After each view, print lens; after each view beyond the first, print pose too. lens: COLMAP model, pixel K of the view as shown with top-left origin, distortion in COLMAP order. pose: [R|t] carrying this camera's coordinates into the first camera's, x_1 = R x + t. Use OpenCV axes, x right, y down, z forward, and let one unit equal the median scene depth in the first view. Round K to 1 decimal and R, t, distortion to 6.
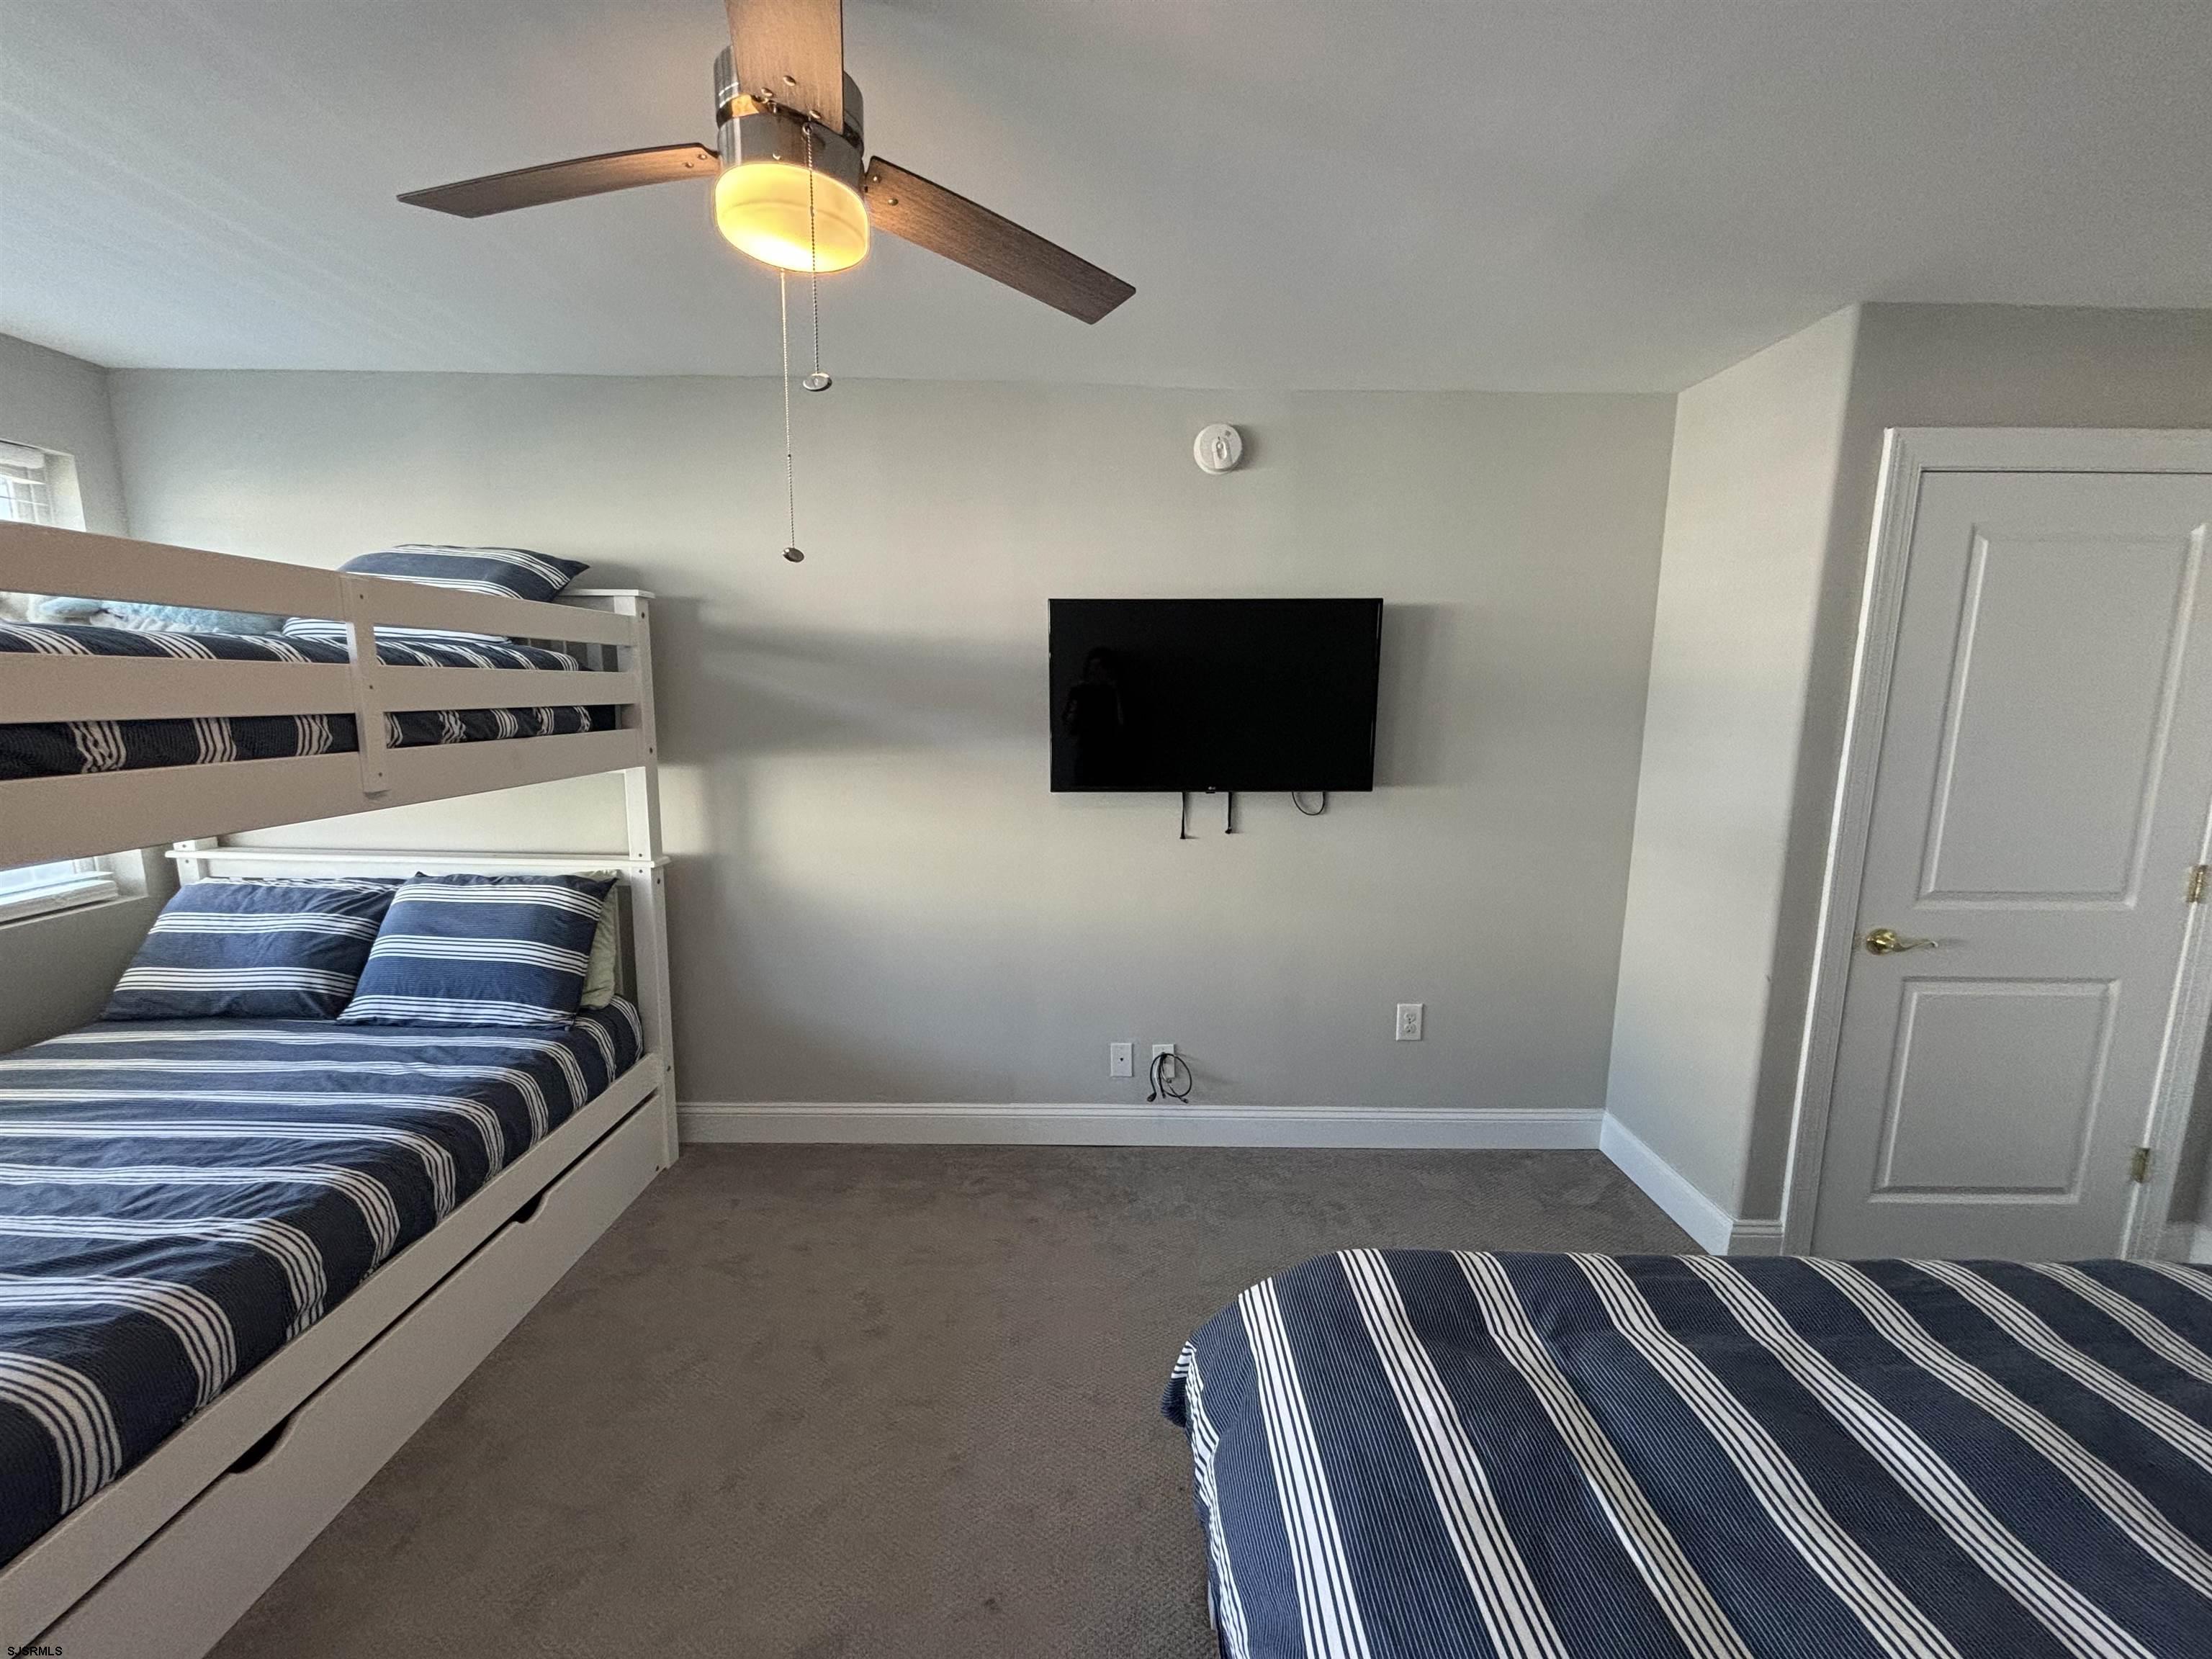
lens RADIAL K [[889.5, 0, 1106.2], [0, 889.5, 826.4], [0, 0, 1]] dist [0.002050, -0.000732]
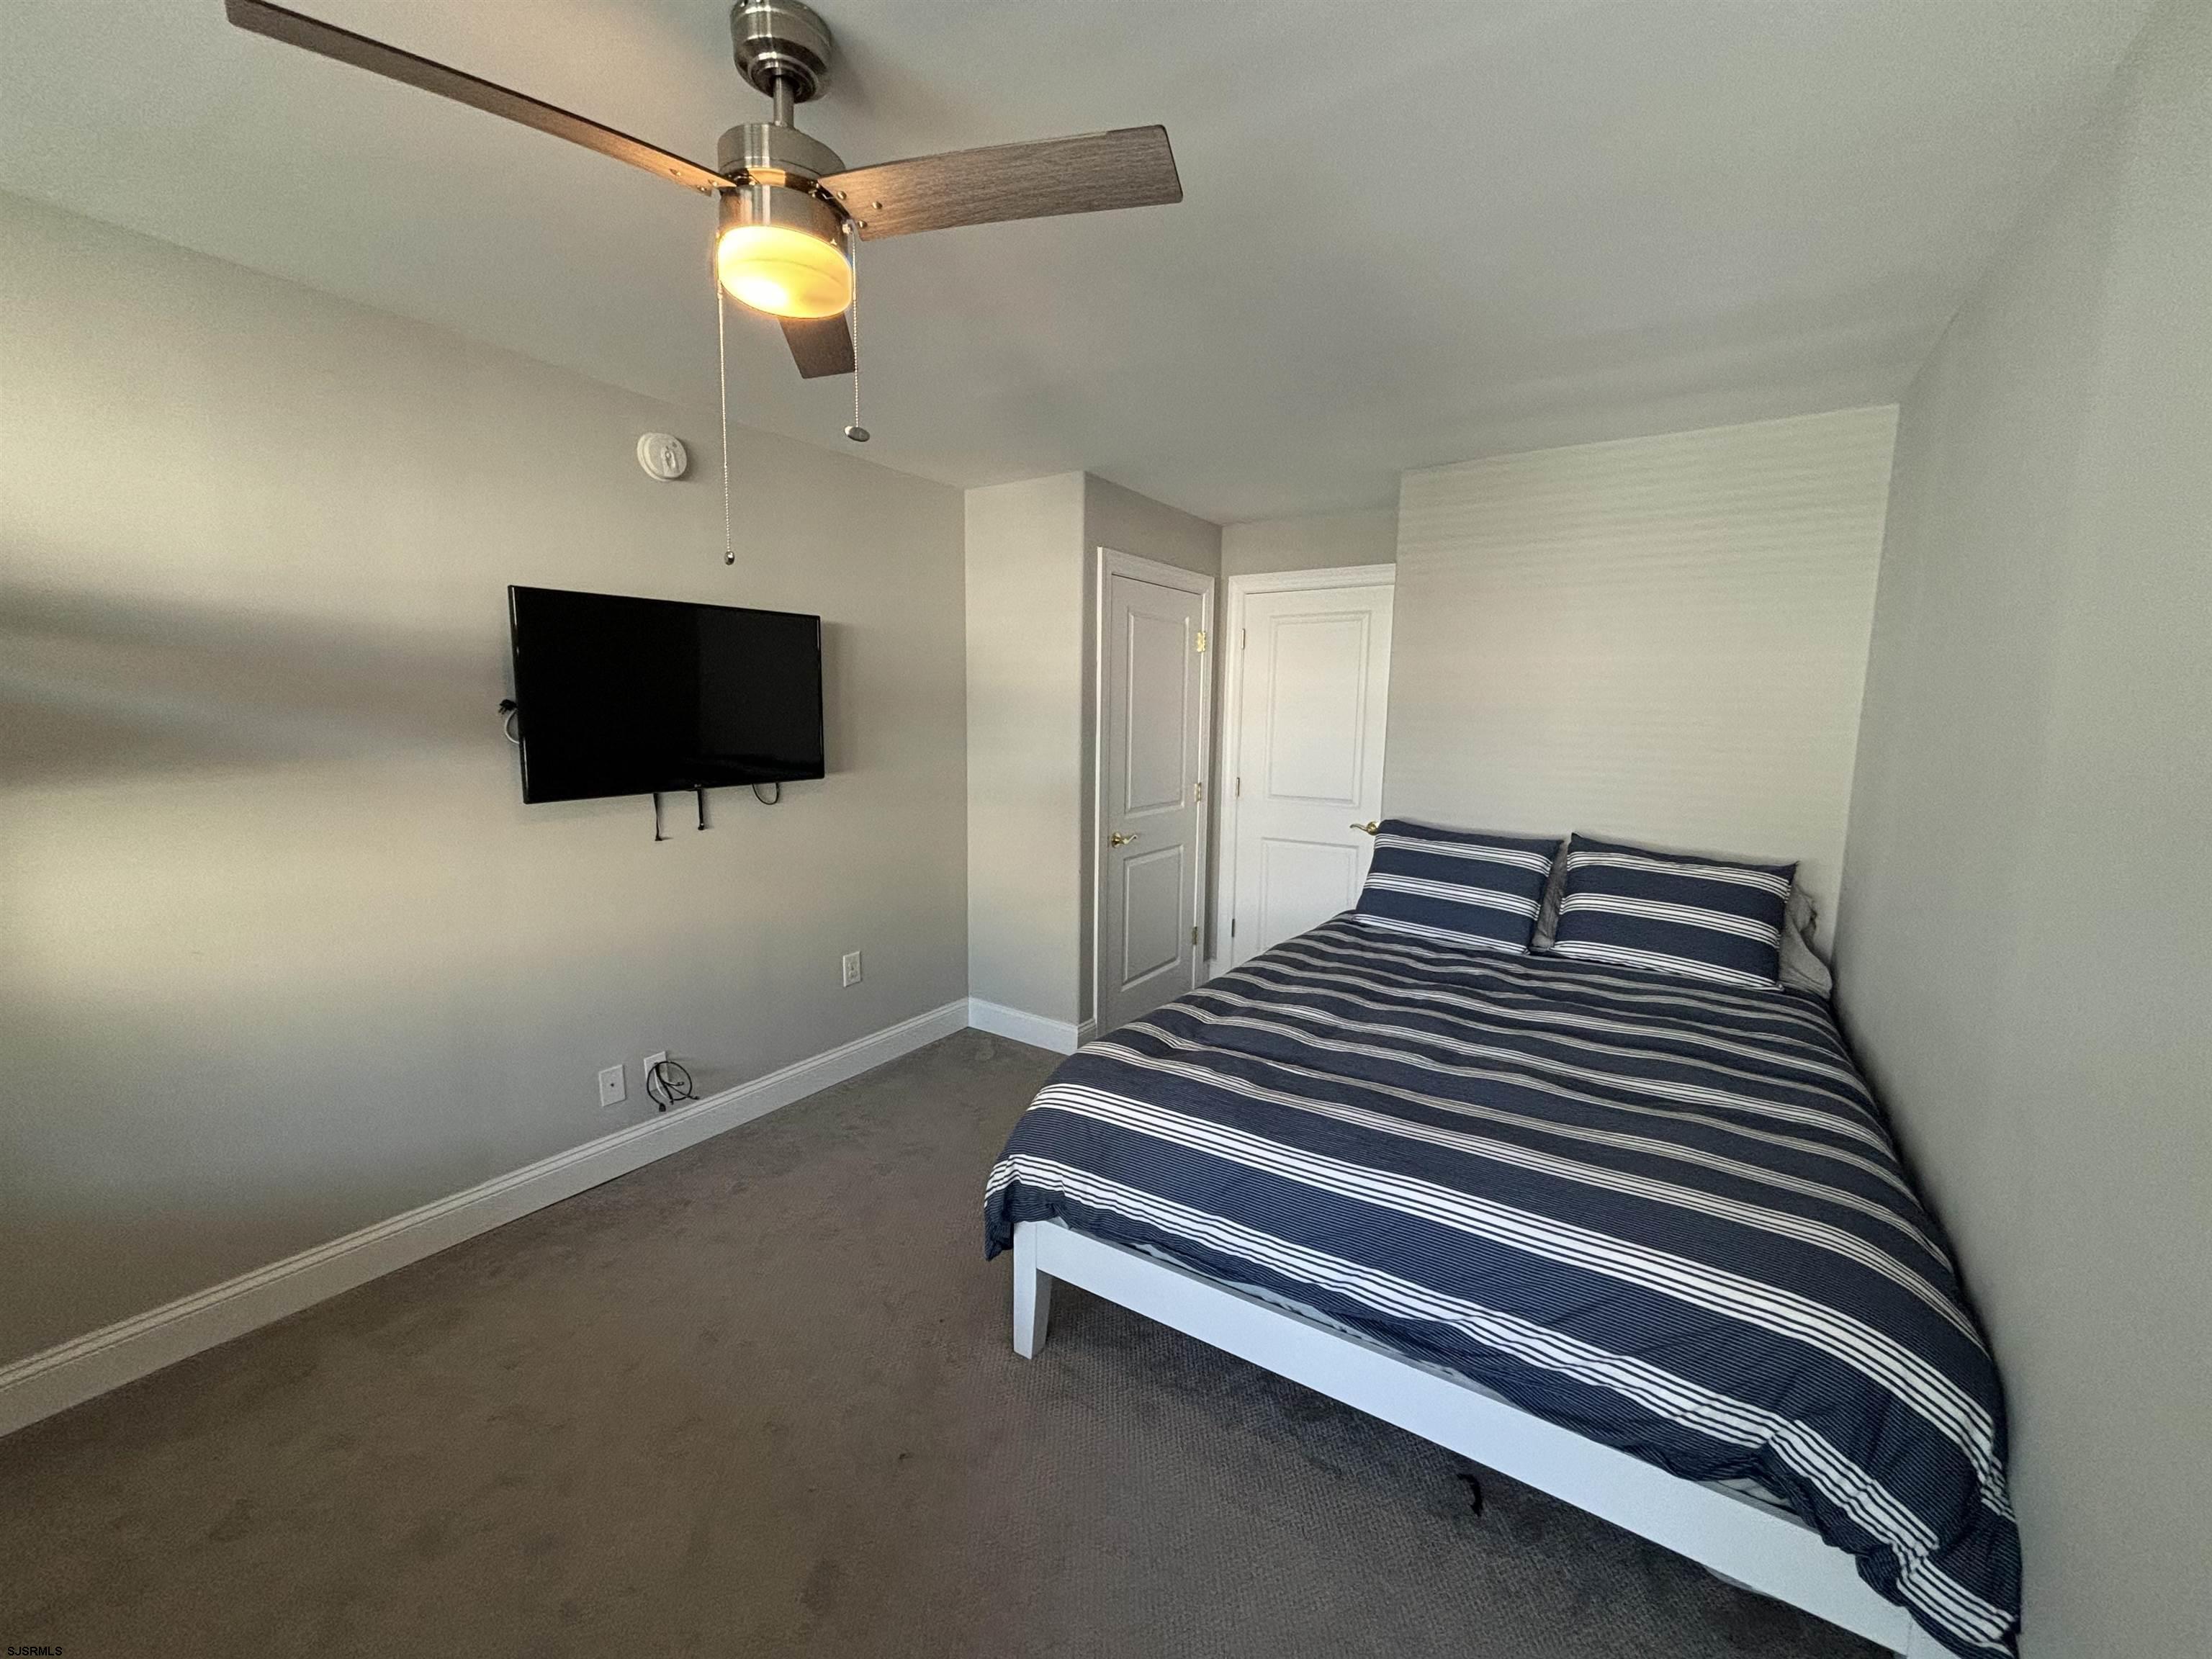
lens RADIAL K [[889.5, 0, 1103.1], [0, 889.5, 829.0], [0, 0, 1]] dist [0.002050, -0.000732]
pose [[0.557270, -0.117069, 0.822037, -0.491120], [0.119860, 0.990984, 0.059875, 0.000938], [-0.821635, 0.065163, 0.566278, 0.029219]]
